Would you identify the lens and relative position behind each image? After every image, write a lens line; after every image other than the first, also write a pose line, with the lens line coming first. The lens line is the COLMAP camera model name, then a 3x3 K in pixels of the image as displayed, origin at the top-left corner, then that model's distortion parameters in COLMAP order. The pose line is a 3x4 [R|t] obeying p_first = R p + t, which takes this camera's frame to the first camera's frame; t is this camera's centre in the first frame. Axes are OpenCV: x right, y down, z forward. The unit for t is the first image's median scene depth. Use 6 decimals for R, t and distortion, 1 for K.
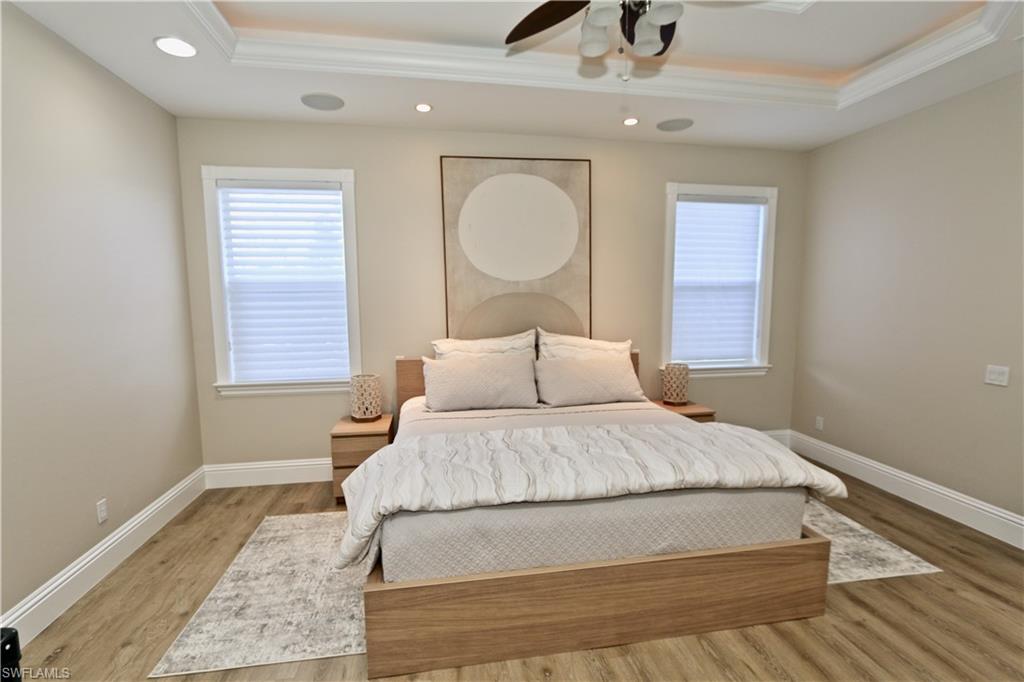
lens RADIAL K [[468.7, 0, 510.0], [0, 468.7, 345.0], [0, 0, 1]] dist [-0.022282, 0.004334]
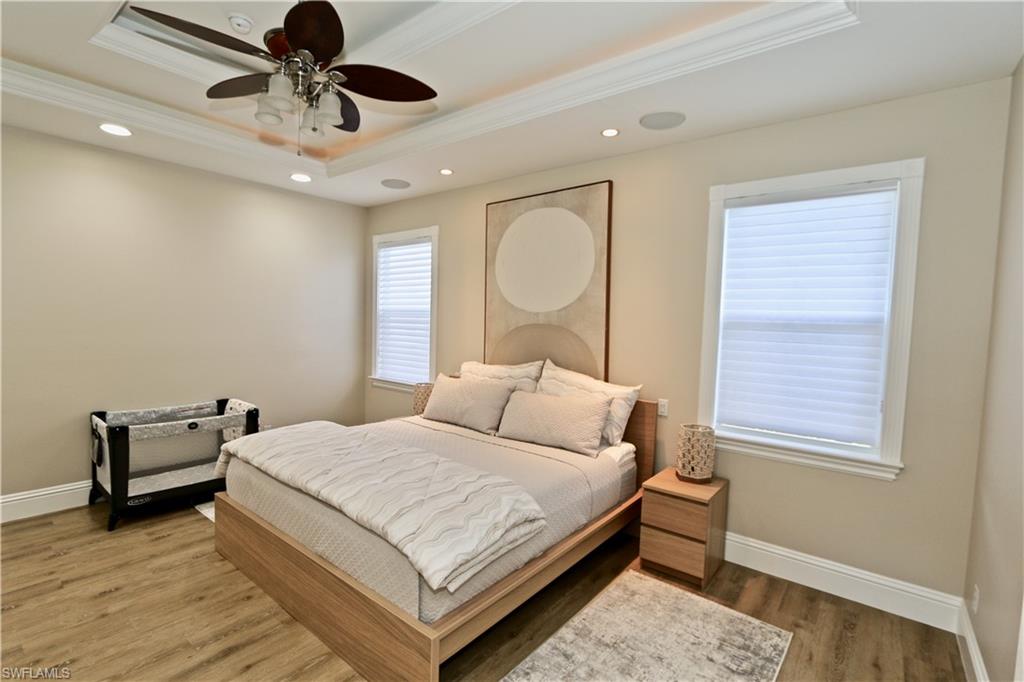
lens RADIAL K [[468.7, 0, 510.0], [0, 468.7, 345.0], [0, 0, 1]] dist [-0.022282, 0.004334]
pose [[0.665155, 0.064555, -0.743910, 0.754583], [-0.115373, 0.993177, -0.016973, -0.043229], [0.737739, 0.097117, 0.668064, 0.292999]]
